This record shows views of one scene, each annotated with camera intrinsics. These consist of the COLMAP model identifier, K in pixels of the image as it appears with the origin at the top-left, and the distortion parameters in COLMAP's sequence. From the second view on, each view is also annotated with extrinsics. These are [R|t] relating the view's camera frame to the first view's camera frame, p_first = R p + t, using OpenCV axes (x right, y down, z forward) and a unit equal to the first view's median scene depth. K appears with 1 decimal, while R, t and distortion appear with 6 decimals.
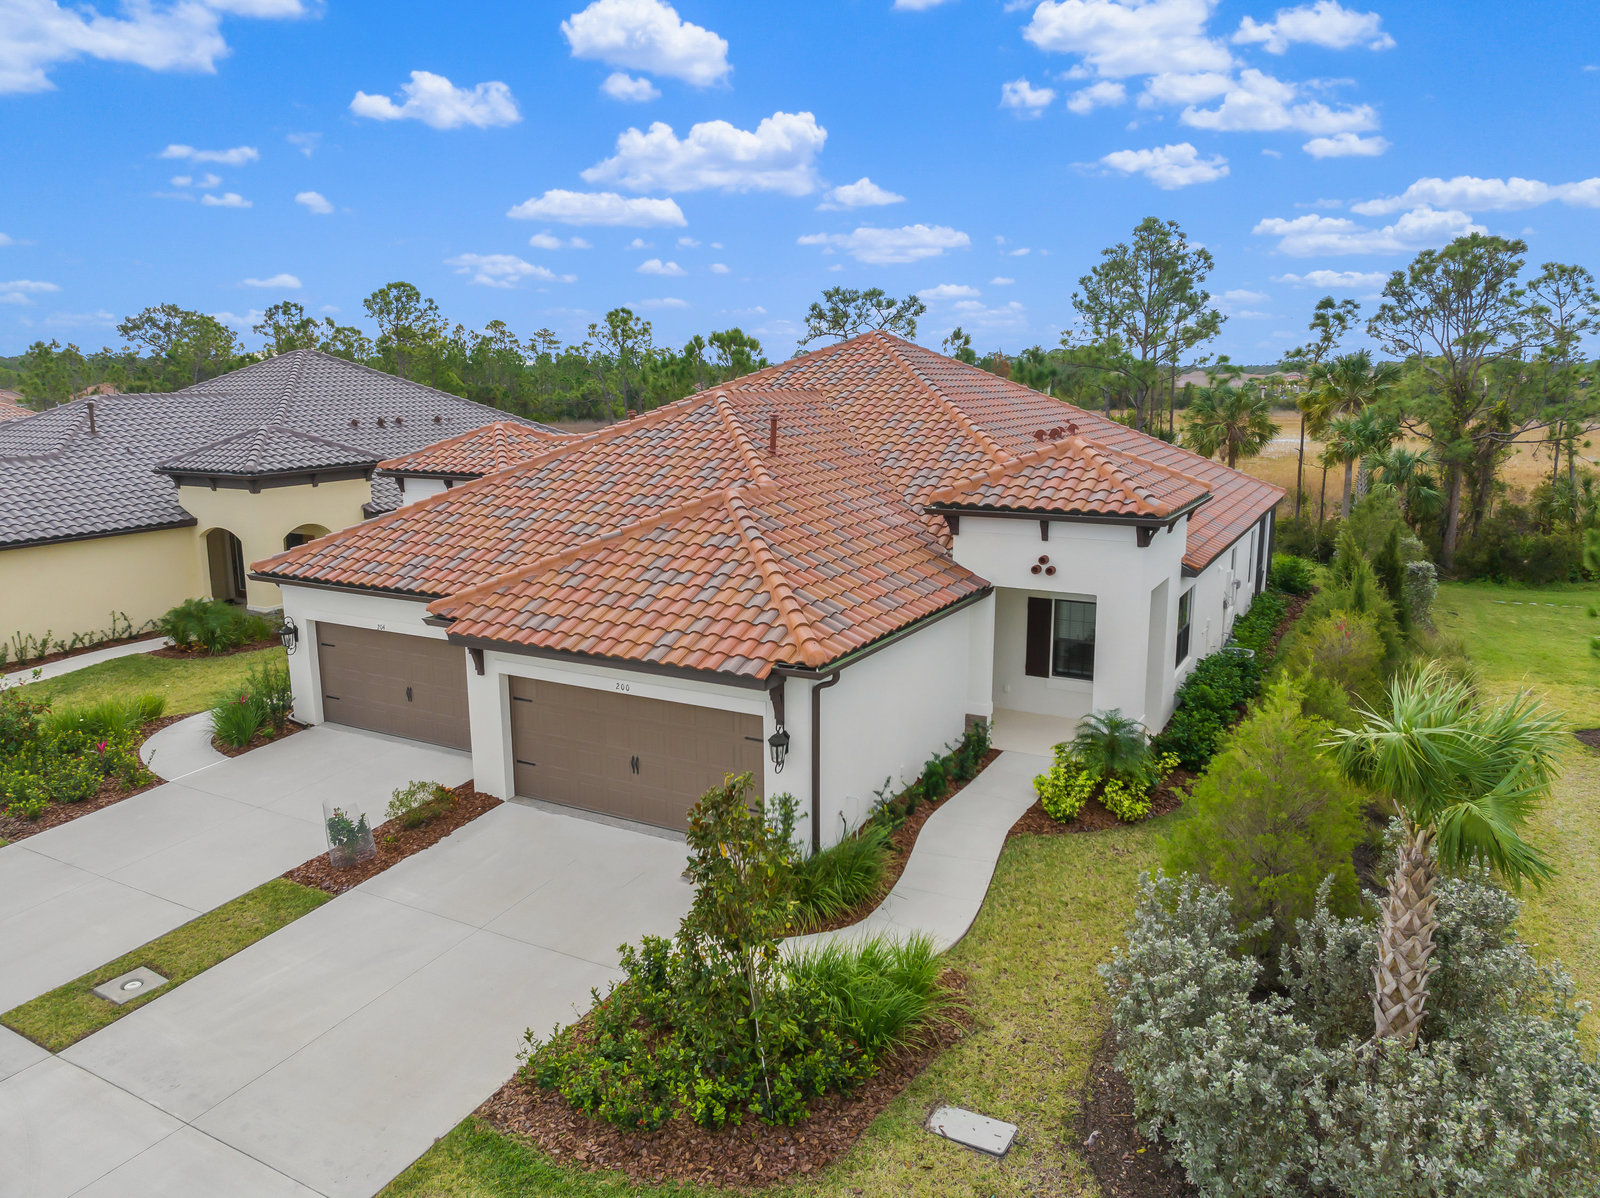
lens RADIAL K [[1122.2, 0, 800.0], [0, 1122.2, 599.0], [0, 0, 1]] dist [-0.033131, 0.002414]
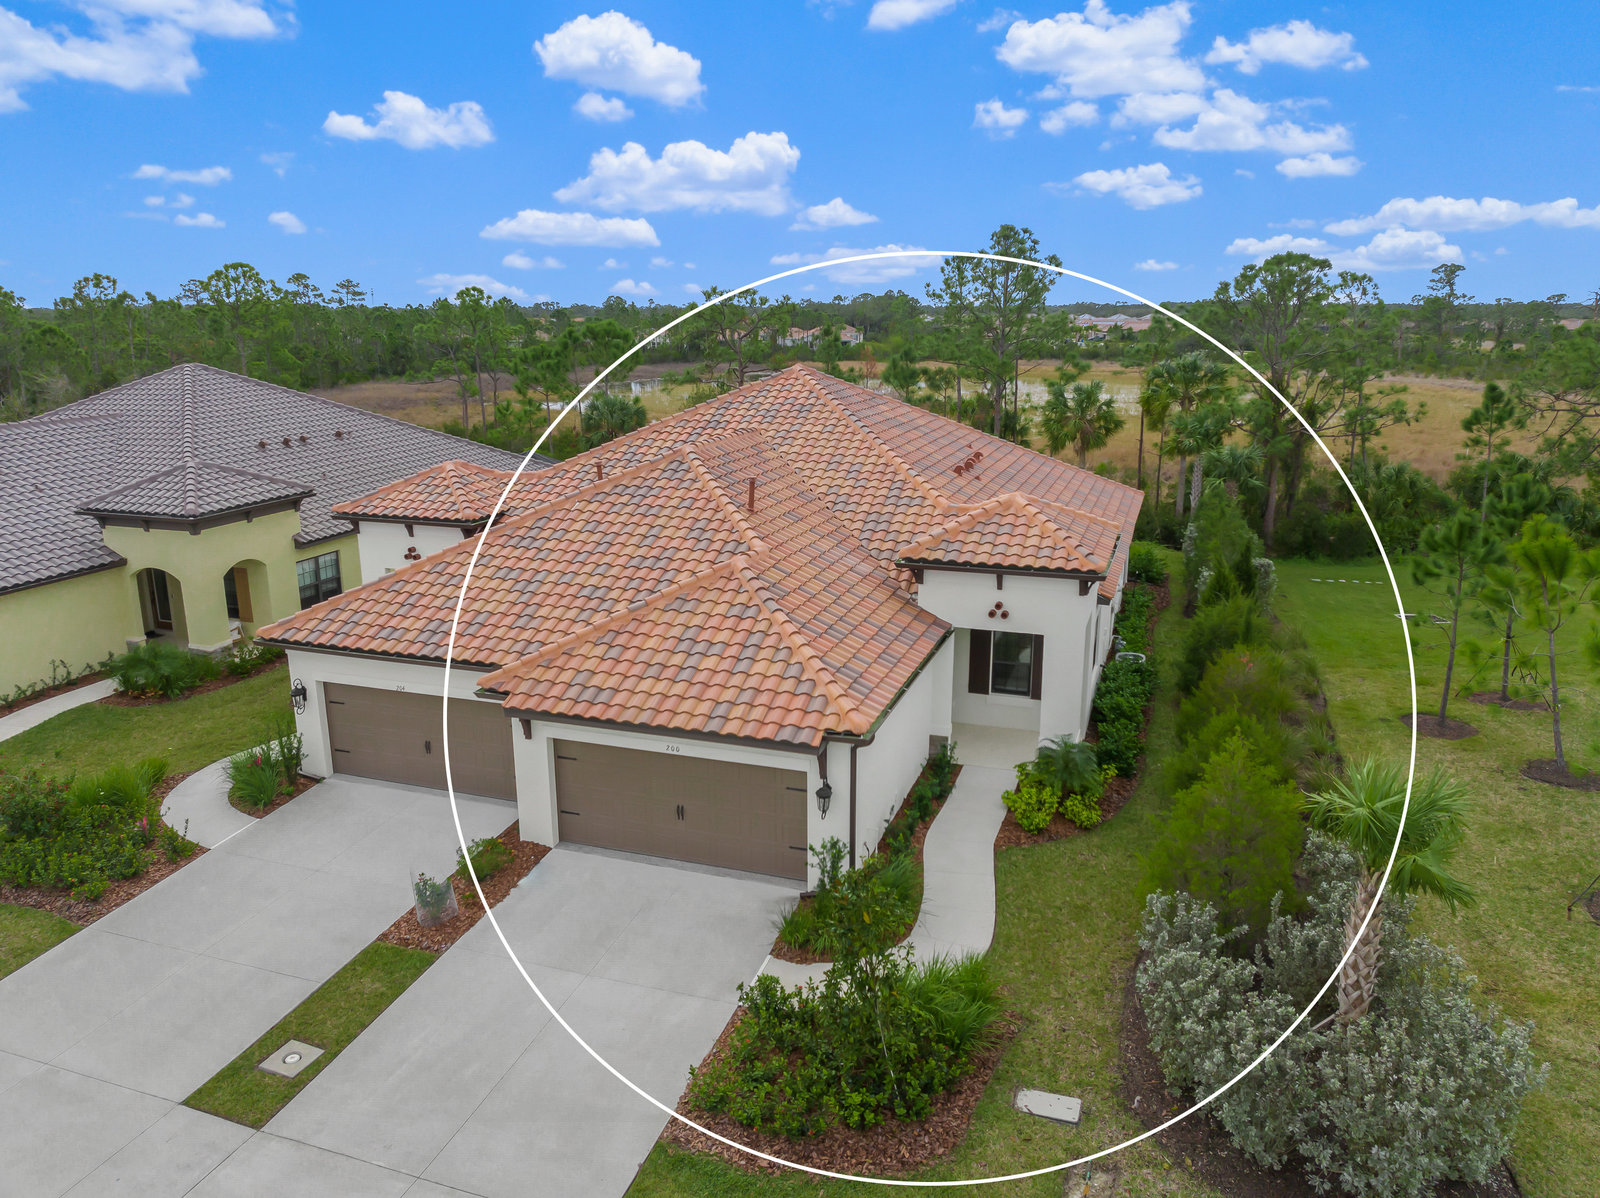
lens RADIAL K [[1122.8, 0, 800.0], [0, 1122.8, 599.0], [0, 0, 1]] dist [-0.035699, -0.003499]
pose [[0.985588, -0.041661, 0.163953, -0.189856], [0.032979, 0.997924, 0.055326, -0.119813], [-0.165918, -0.049122, 0.984915, -0.129107]]
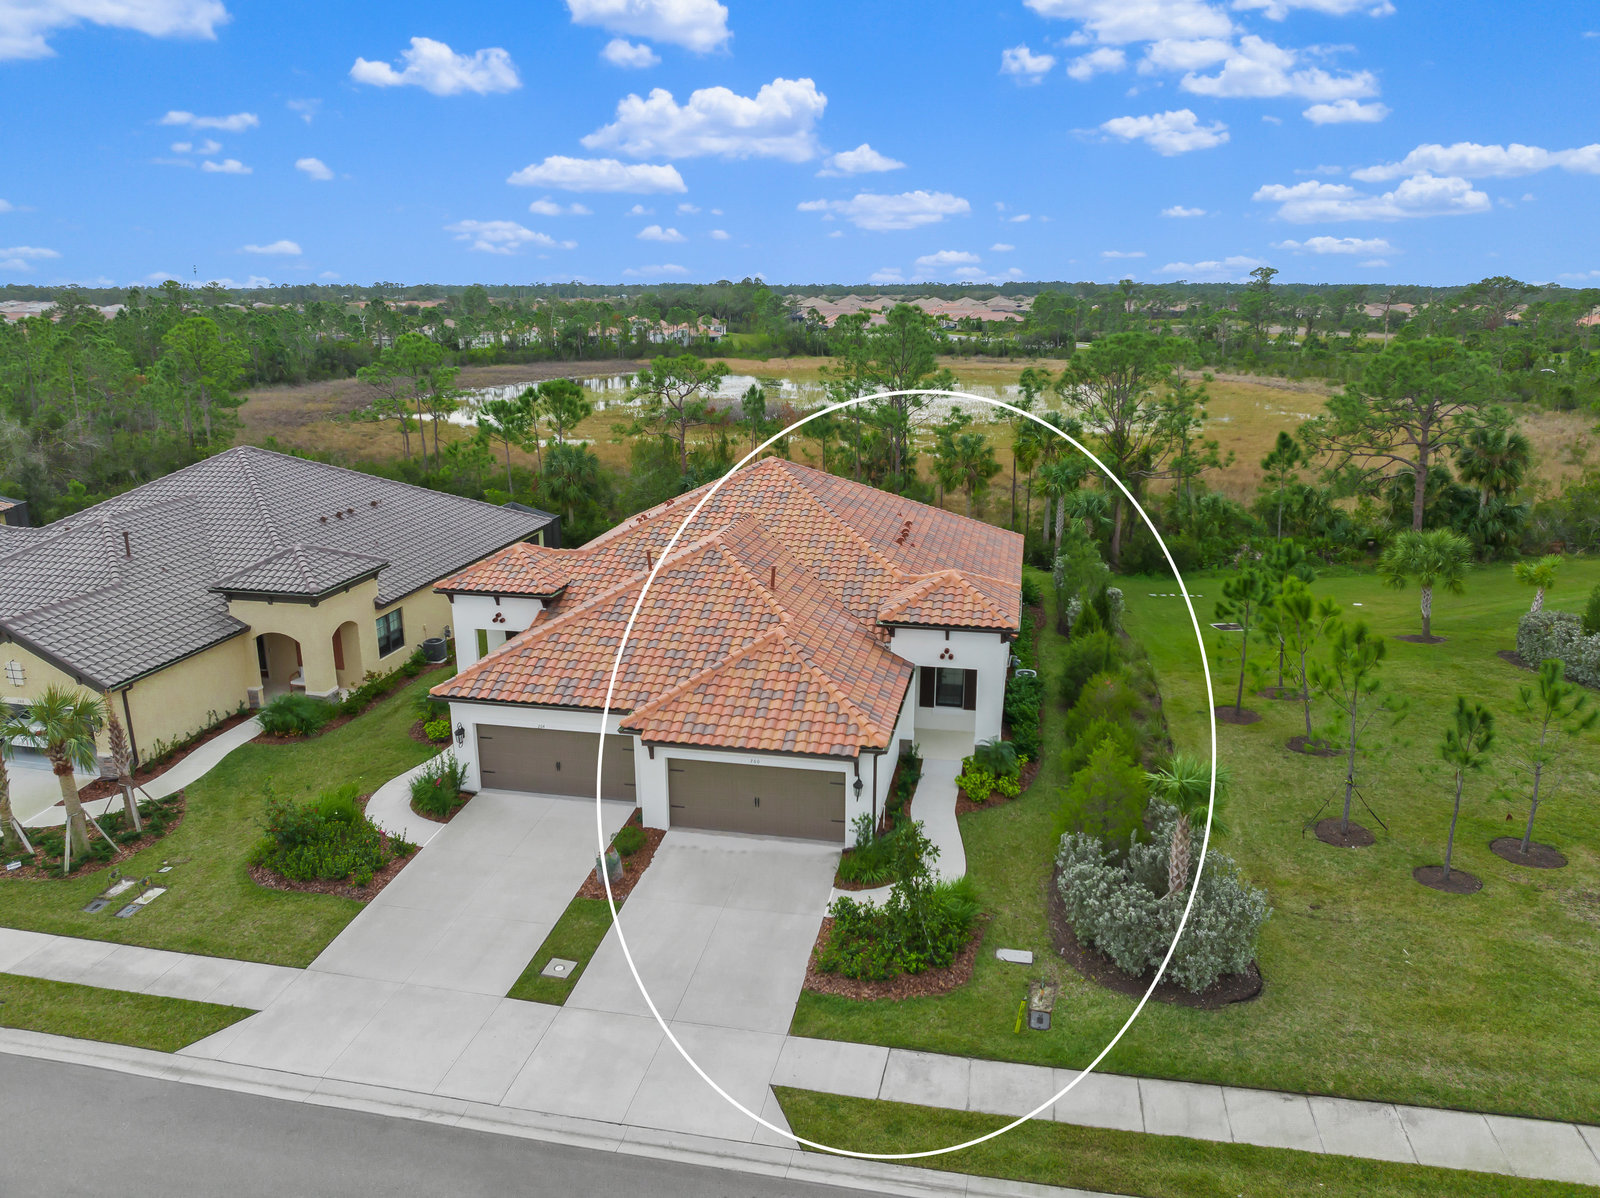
lens RADIAL K [[1122.2, 0, 800.0], [0, 1122.2, 599.0], [0, 0, 1]] dist [-0.033131, 0.002414]
pose [[0.955439, -0.076841, 0.285011, -0.515107], [0.056005, 0.995175, 0.080561, -0.282035], [-0.289826, -0.061009, 0.955133, -0.620446]]
